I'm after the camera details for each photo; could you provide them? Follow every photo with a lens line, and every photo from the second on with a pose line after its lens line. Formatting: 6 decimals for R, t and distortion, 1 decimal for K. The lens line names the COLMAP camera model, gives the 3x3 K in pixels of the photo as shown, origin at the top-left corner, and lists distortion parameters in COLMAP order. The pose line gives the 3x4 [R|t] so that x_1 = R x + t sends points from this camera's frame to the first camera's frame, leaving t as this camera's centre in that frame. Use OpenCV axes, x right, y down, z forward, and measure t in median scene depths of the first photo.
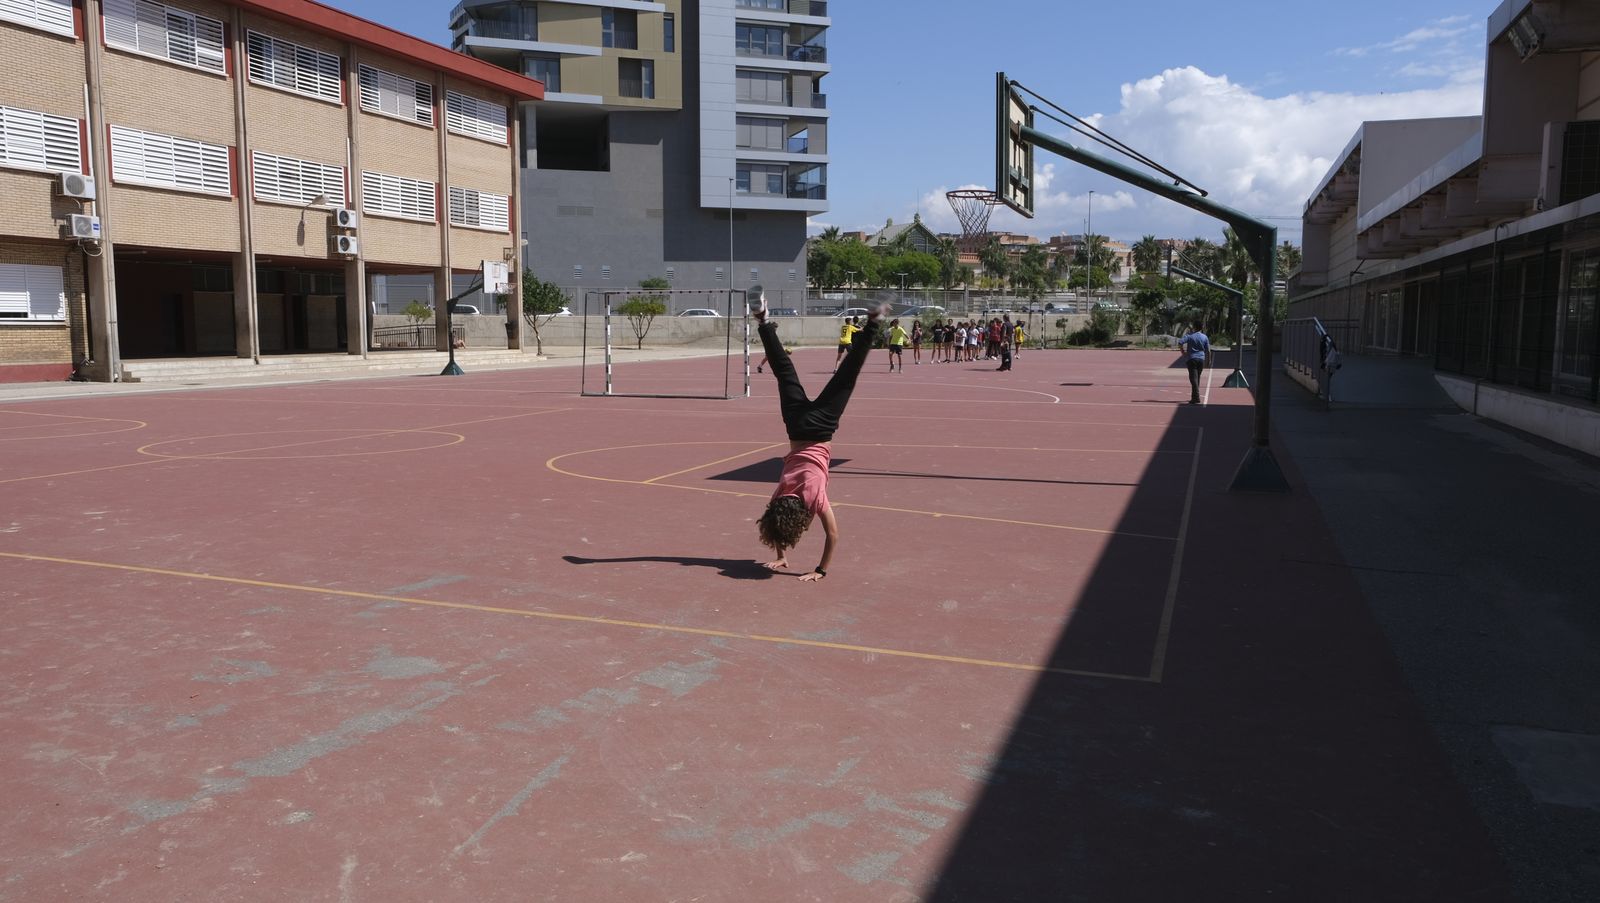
lens RADIAL K [[1152.5, 0, 803.3], [0, 1152.5, 453.4], [0, 0, 1]] dist [-0.012075, 0.014445]
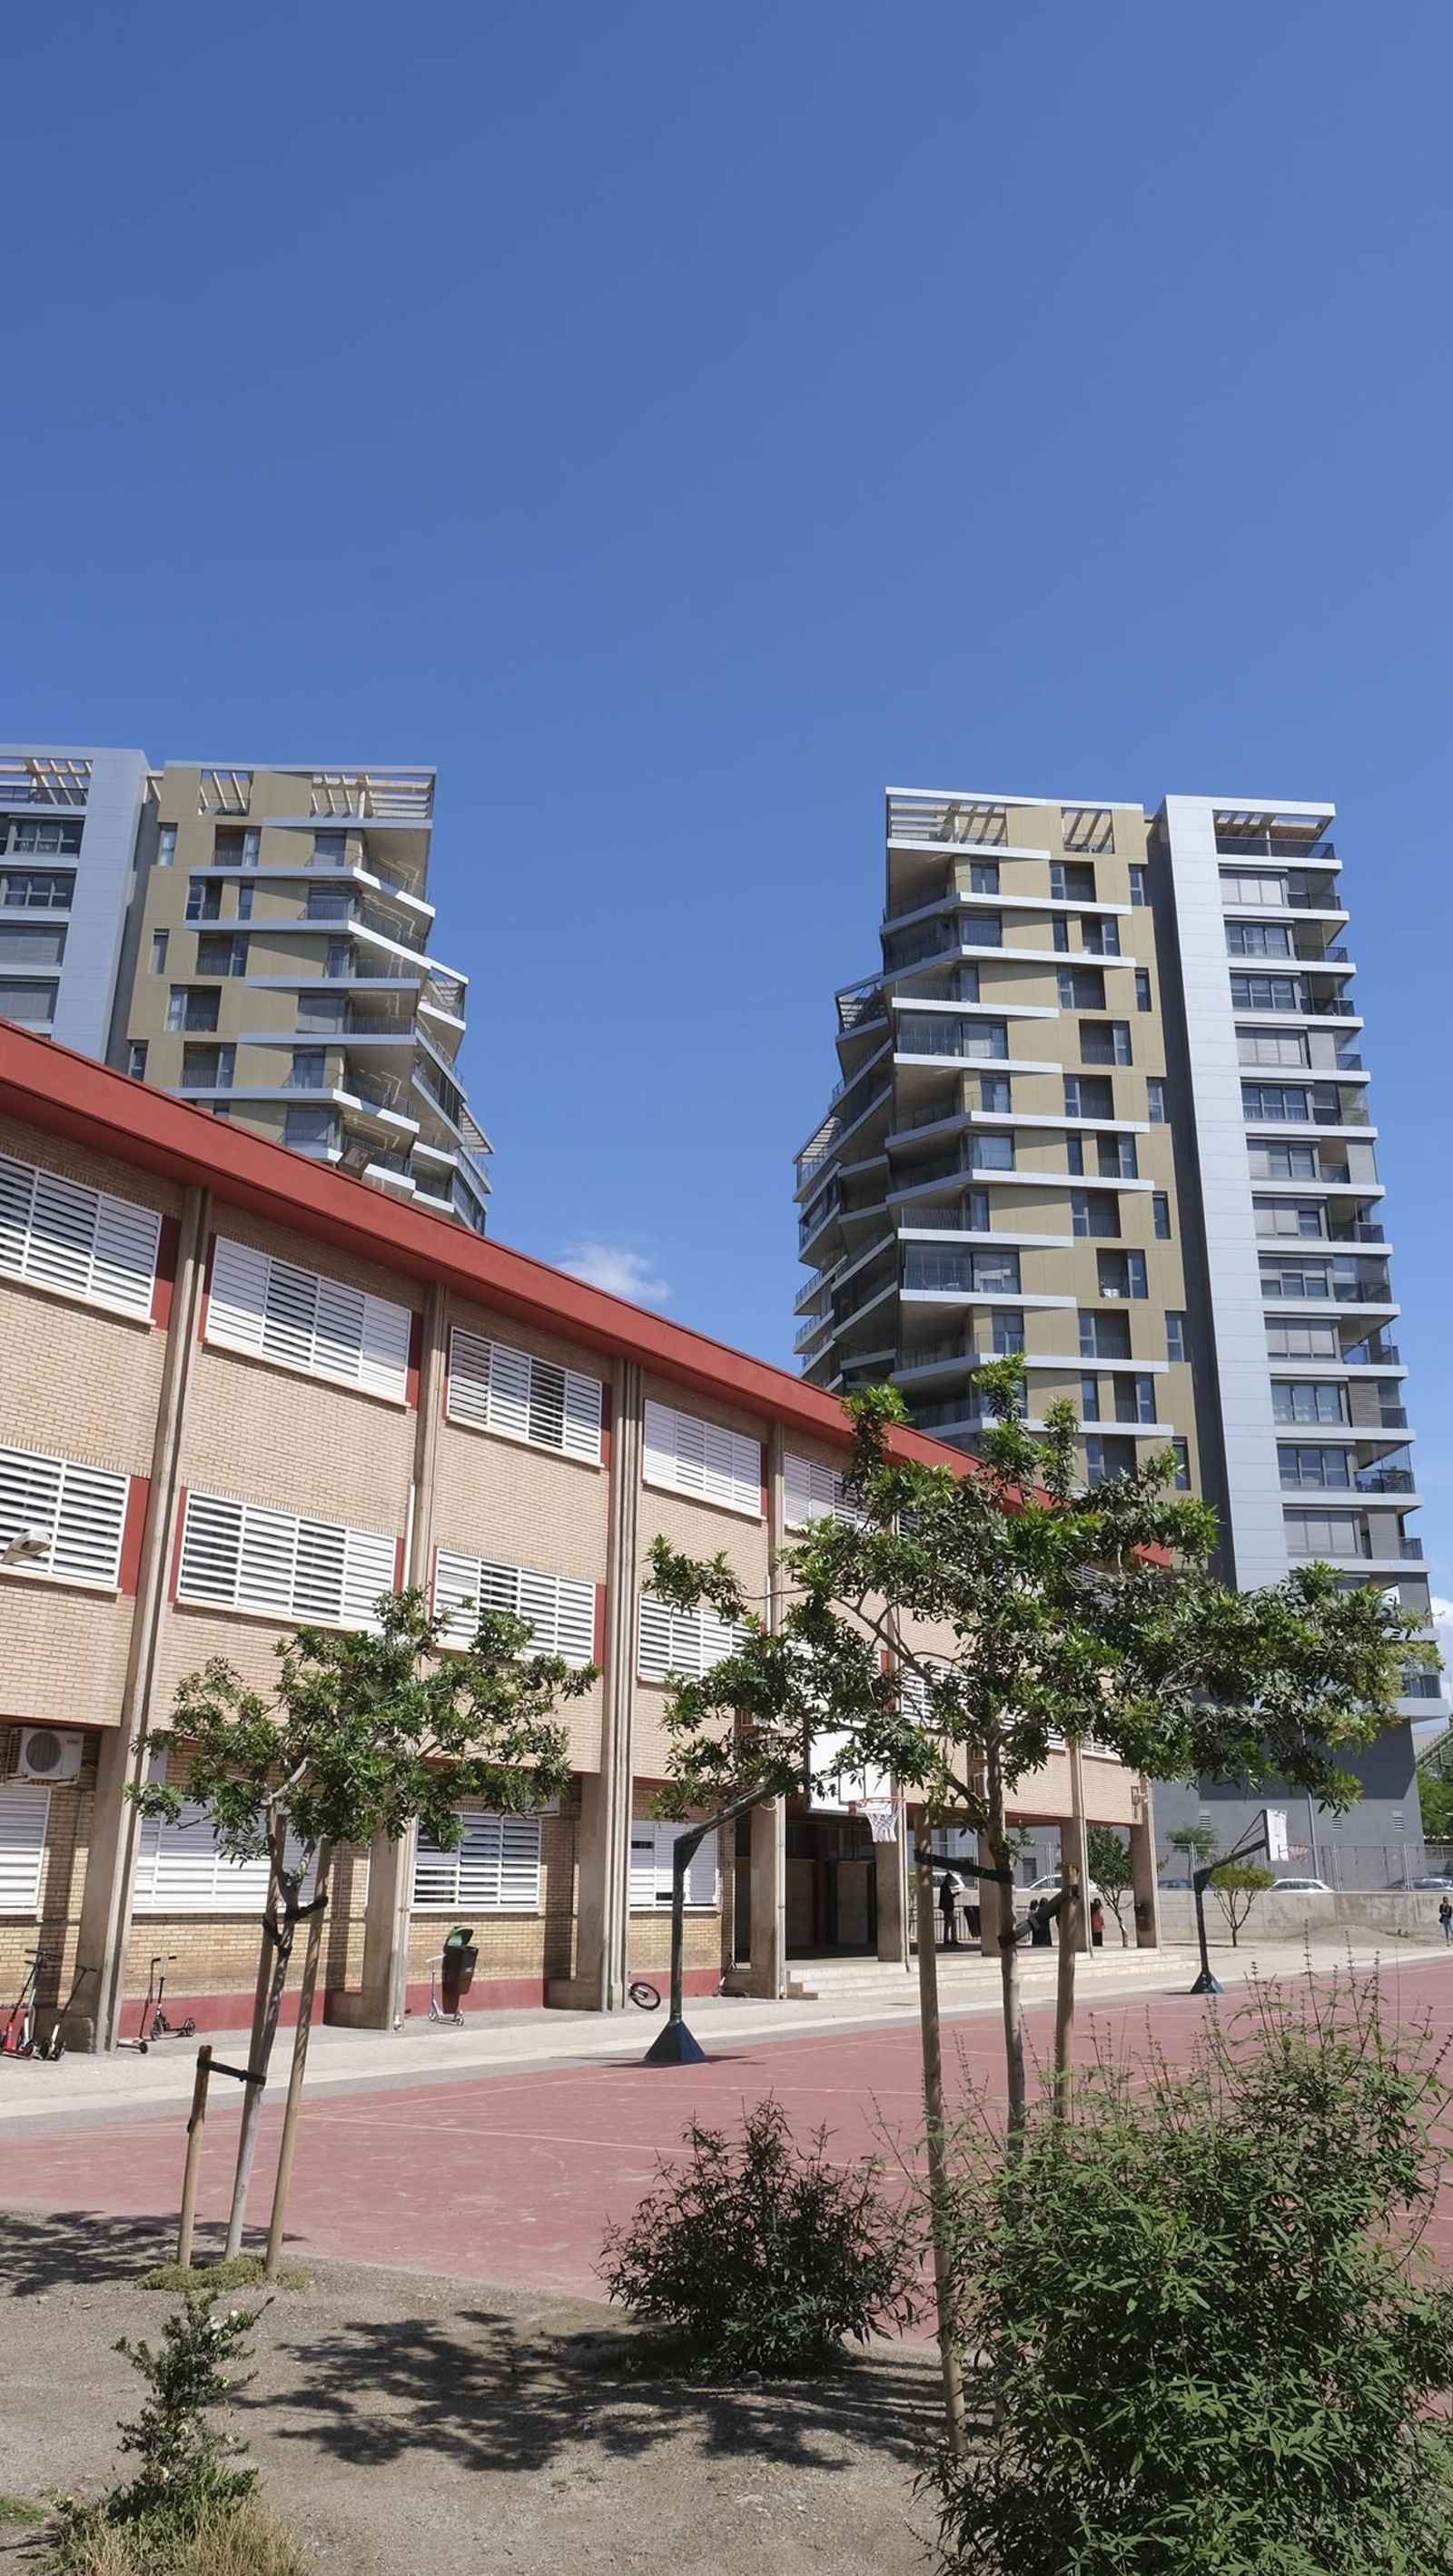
lens RADIAL K [[1740.4, 0, 724.2], [0, 1740.4, 1284.2], [0, 0, 1]] dist [-0.028897, 0.011693]
pose [[0.968370, -0.080632, -0.236132, -0.353406], [-0.030612, 0.900807, -0.433139, 0.002112], [0.247634, 0.426667, 0.869846, -0.084574]]
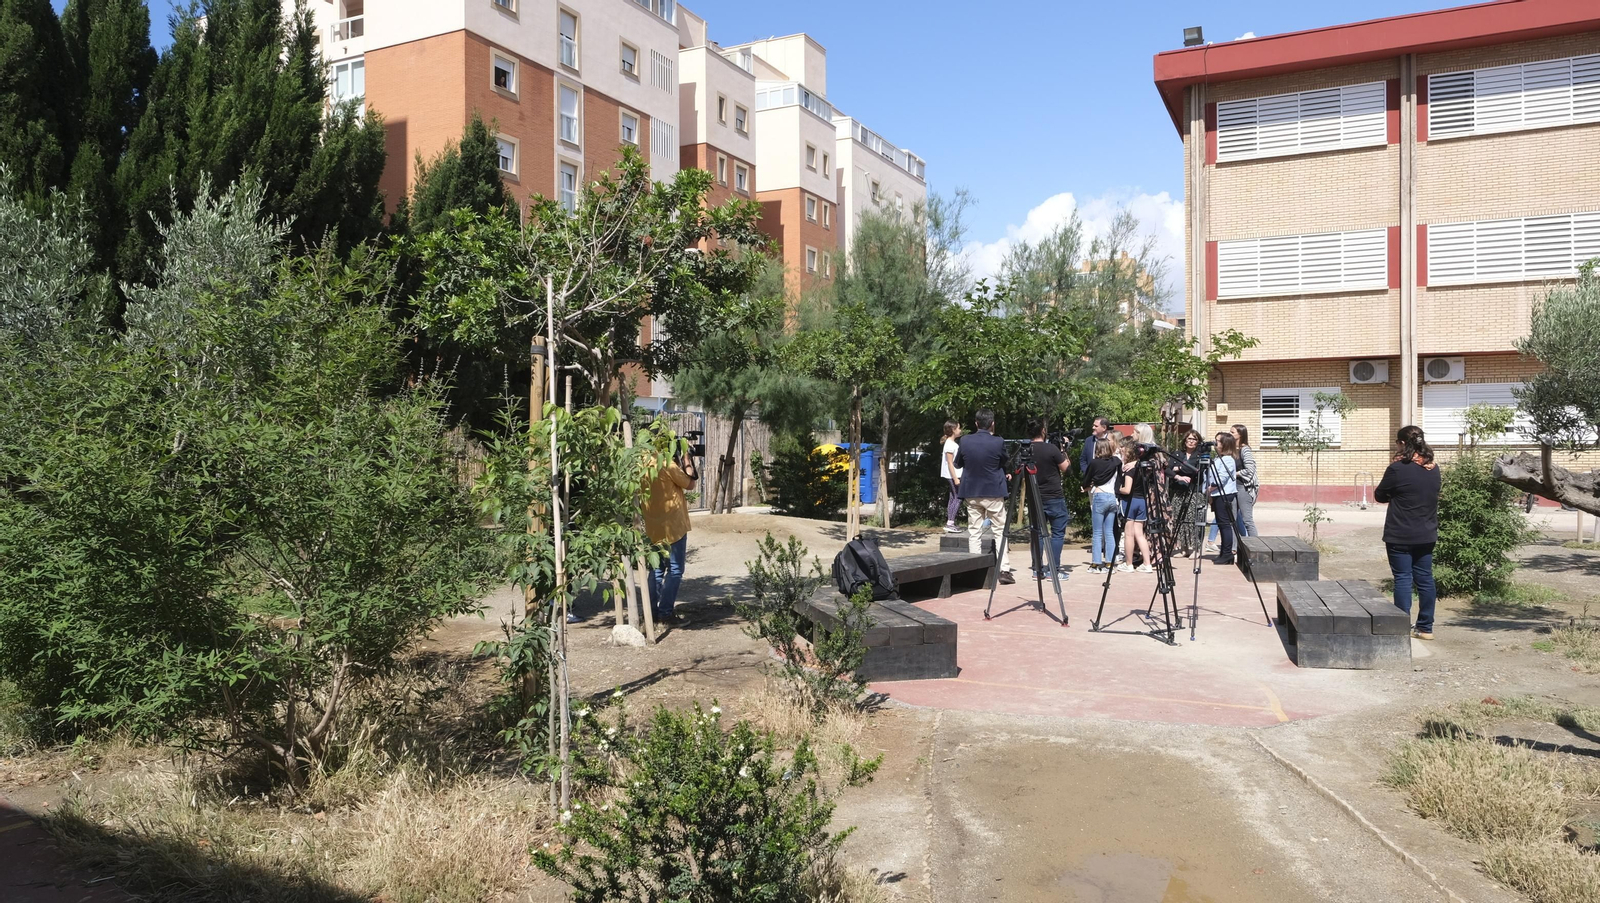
lens RADIAL K [[1072.2, 0, 856.7], [0, 1072.2, 458.8], [0, 0, 1]] dist [-0.034139, 0.018344]
pose [[-0.100327, 0.004545, -0.994944, 0.199757], [-0.107456, 0.994091, 0.015377, -0.052090], [0.989135, 0.108455, -0.099246, 0.500507]]
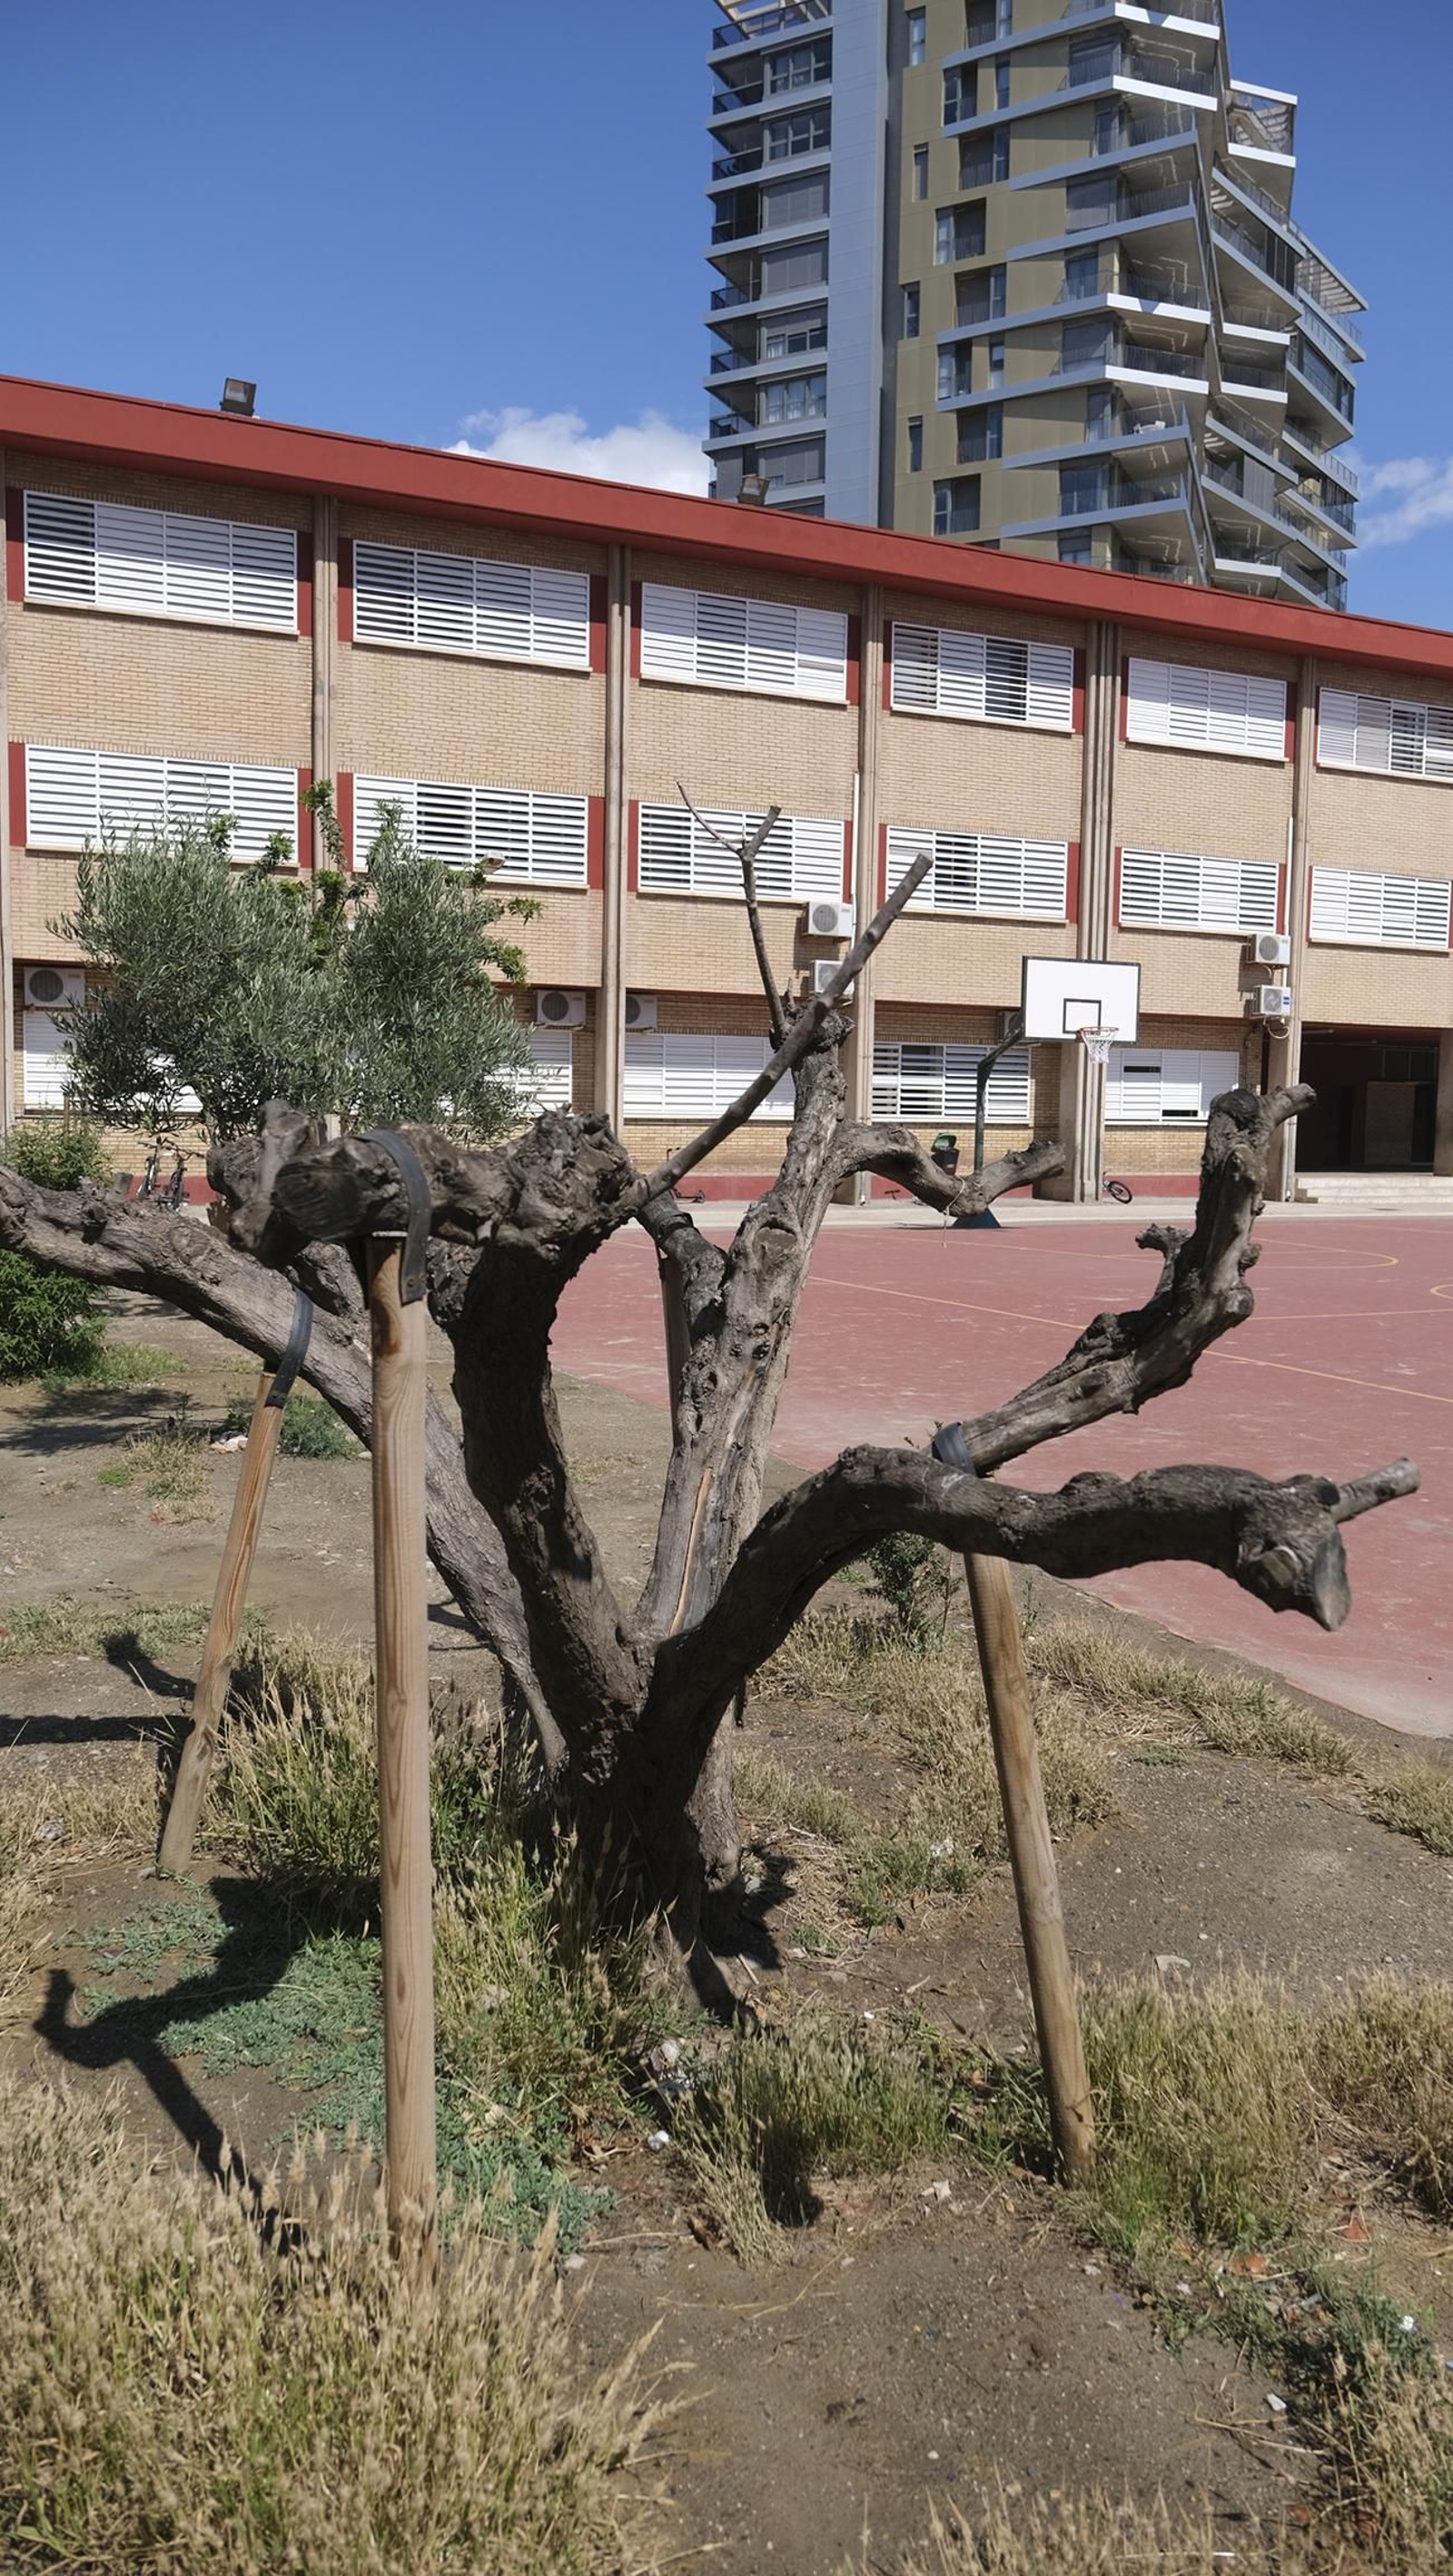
lens RADIAL K [[1740.4, 0, 722.4], [0, 1740.4, 1280.8], [0, 0, 1]] dist [-0.028897, 0.011693]
pose [[0.699174, 0.075524, -0.710952, -0.035575], [-0.092064, 0.995637, 0.015226, 0.007595], [0.709000, 0.054808, 0.703076, -0.076048]]
